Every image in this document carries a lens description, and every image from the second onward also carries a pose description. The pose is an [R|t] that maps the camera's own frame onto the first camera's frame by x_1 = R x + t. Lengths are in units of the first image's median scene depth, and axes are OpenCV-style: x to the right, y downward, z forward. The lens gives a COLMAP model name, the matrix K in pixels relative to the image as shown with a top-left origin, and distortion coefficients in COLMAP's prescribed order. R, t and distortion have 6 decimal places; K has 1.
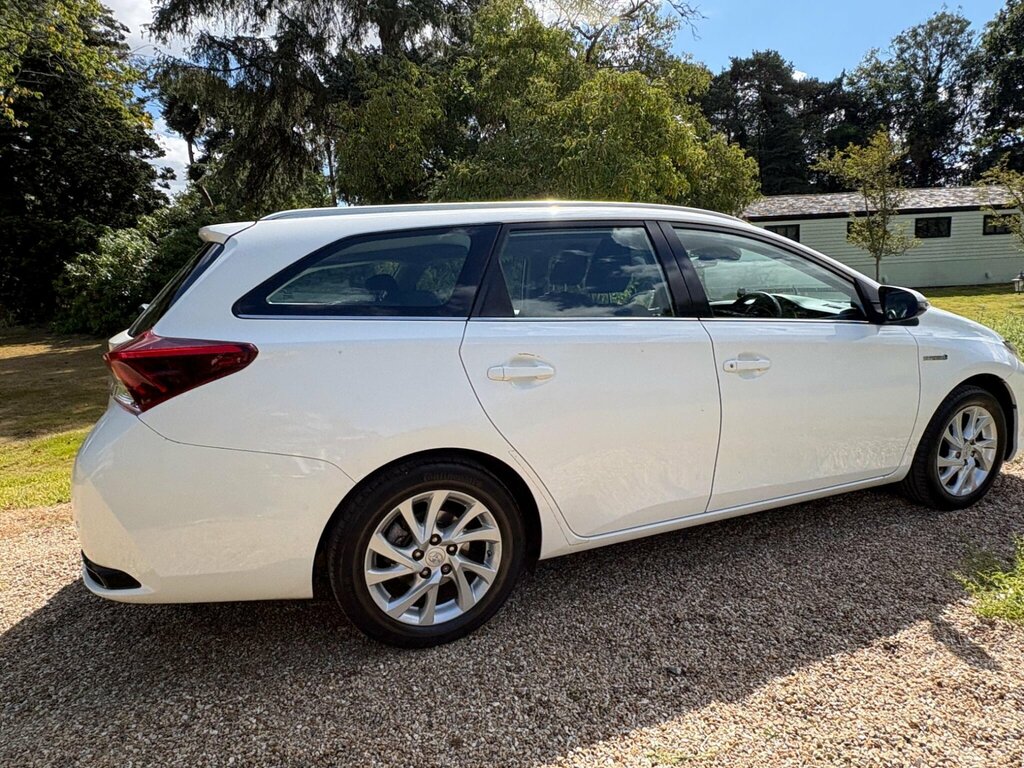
lens RADIAL K [[582.2, 0, 517.9], [0, 582.2, 389.6], [0, 0, 1]] dist [0.000870, 0.000111]
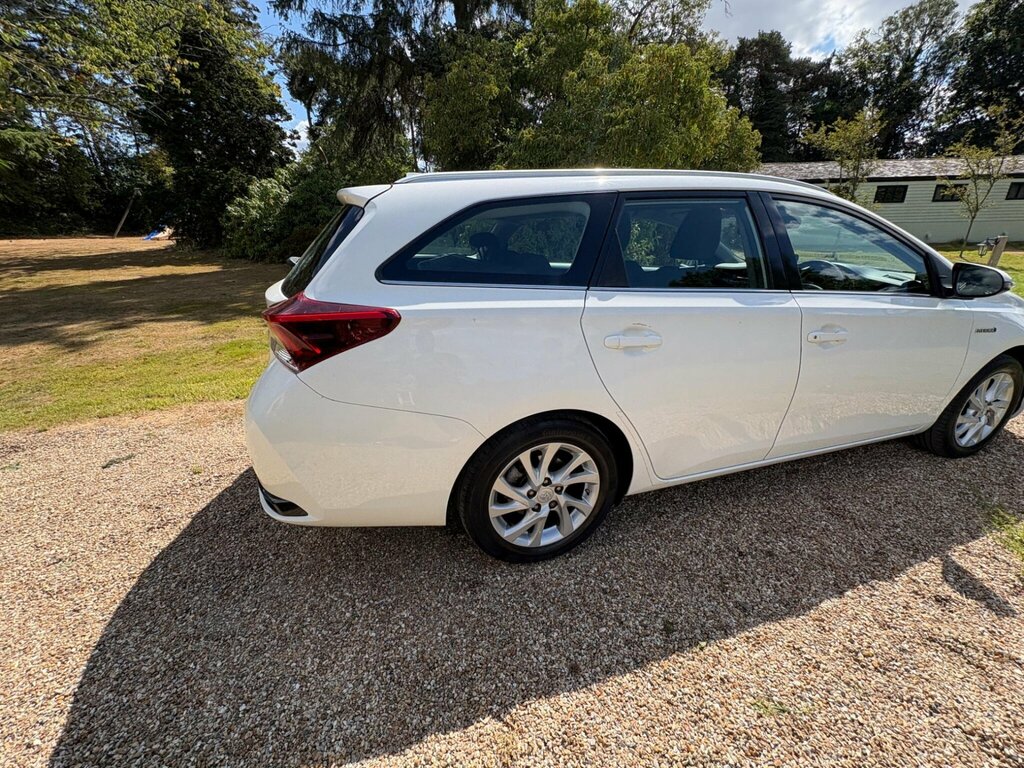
lens RADIAL K [[405.3, 0, 512.3], [0, 405.3, 385.1], [0, 0, 1]] dist [0.001593, -0.000643]
pose [[0.996475, 0.057033, -0.061518, -0.026482], [-0.044440, 0.980871, 0.189517, -0.012894], [0.071150, -0.186115, 0.979948, 0.036367]]
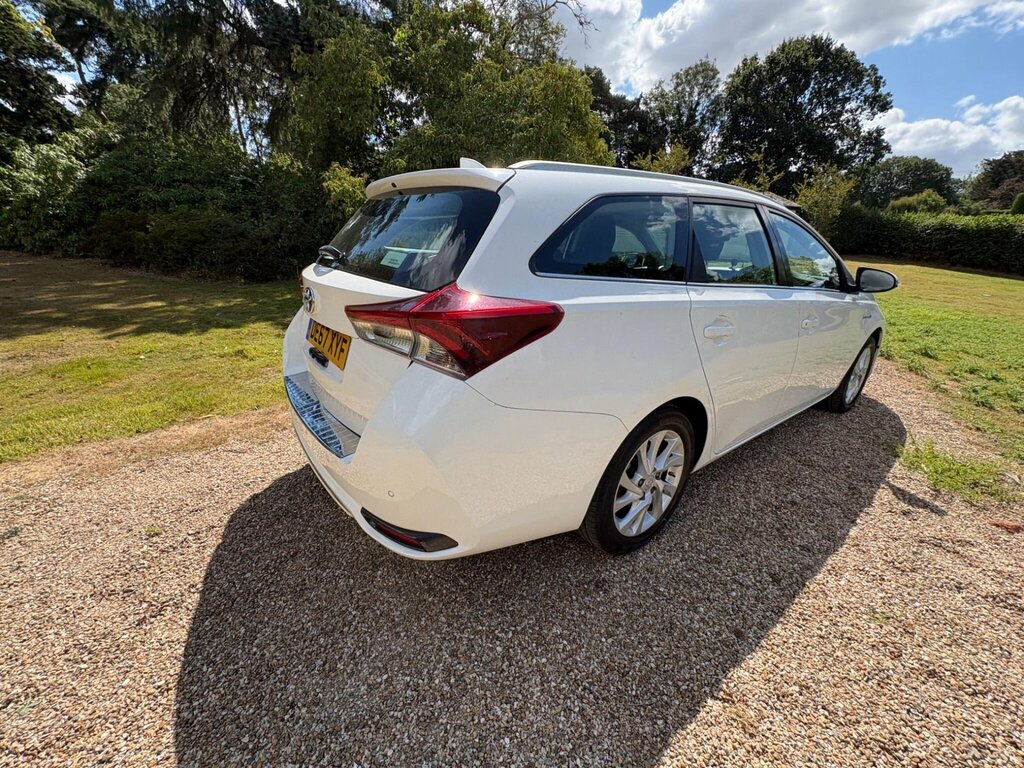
lens RADIAL K [[405.3, 0, 512.2], [0, 405.3, 385.7], [0, 0, 1]] dist [0.001593, -0.000643]
pose [[0.963226, -0.021317, 0.267844, -0.099504], [-0.026242, 0.984619, 0.172735, -0.008130], [-0.267407, -0.173412, 0.947851, 0.047539]]
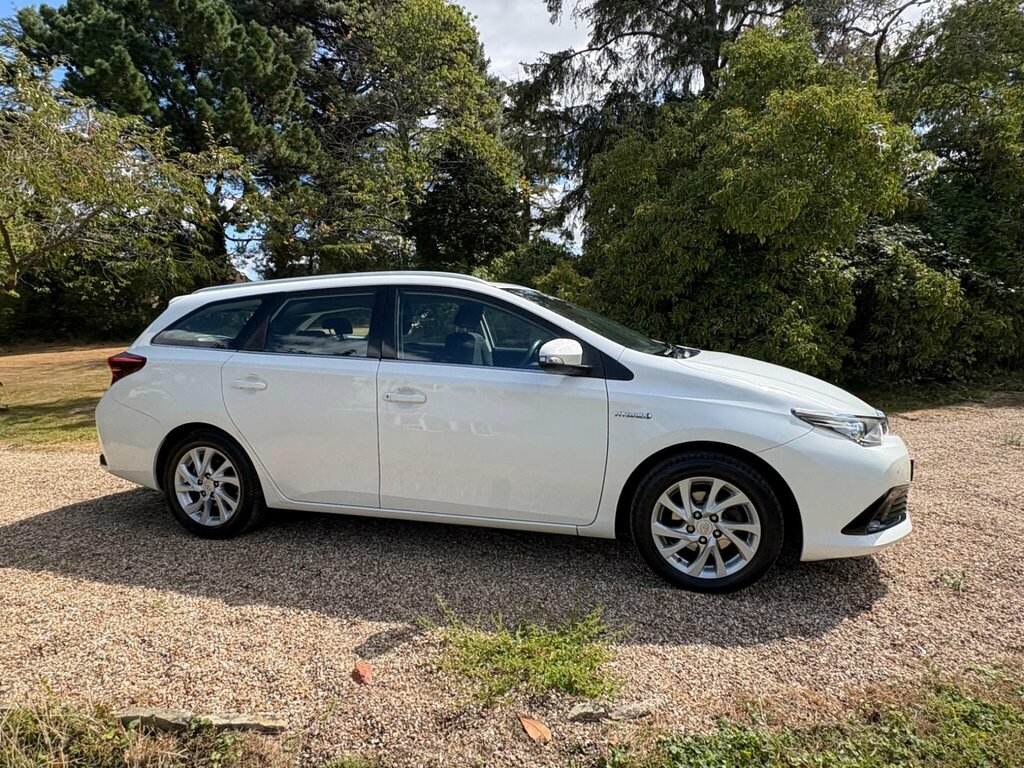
lens RADIAL K [[582.2, 0, 516.1], [0, 582.2, 381.7], [0, 0, 1]] dist [0.000870, 0.000111]
pose [[0.781577, 0.084714, -0.618030, 0.251834], [-0.115352, 0.993277, -0.009729, -0.017079], [0.613051, 0.078895, 0.786094, 0.026880]]
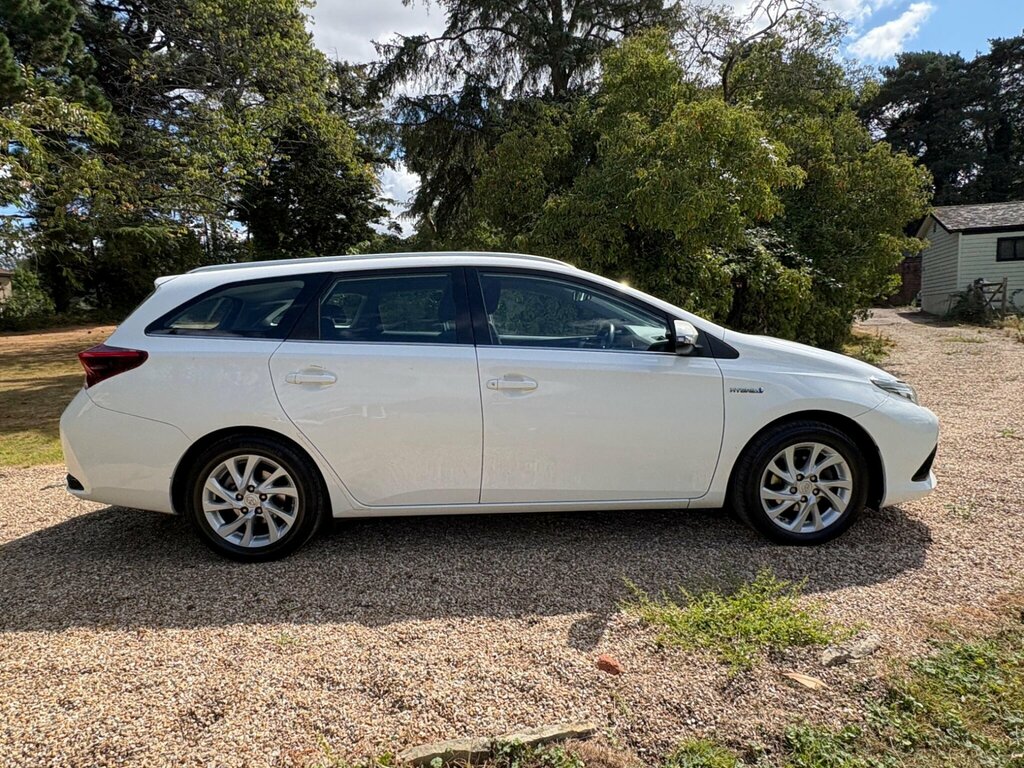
lens RADIAL K [[582.2, 0, 515.2], [0, 582.2, 389.5], [0, 0, 1]] dist [0.000870, 0.000111]
pose [[0.934463, 0.060143, -0.350944, 0.151778], [-0.070759, 0.997340, -0.017492, -0.002047], [0.348958, 0.041178, 0.936233, -0.023915]]
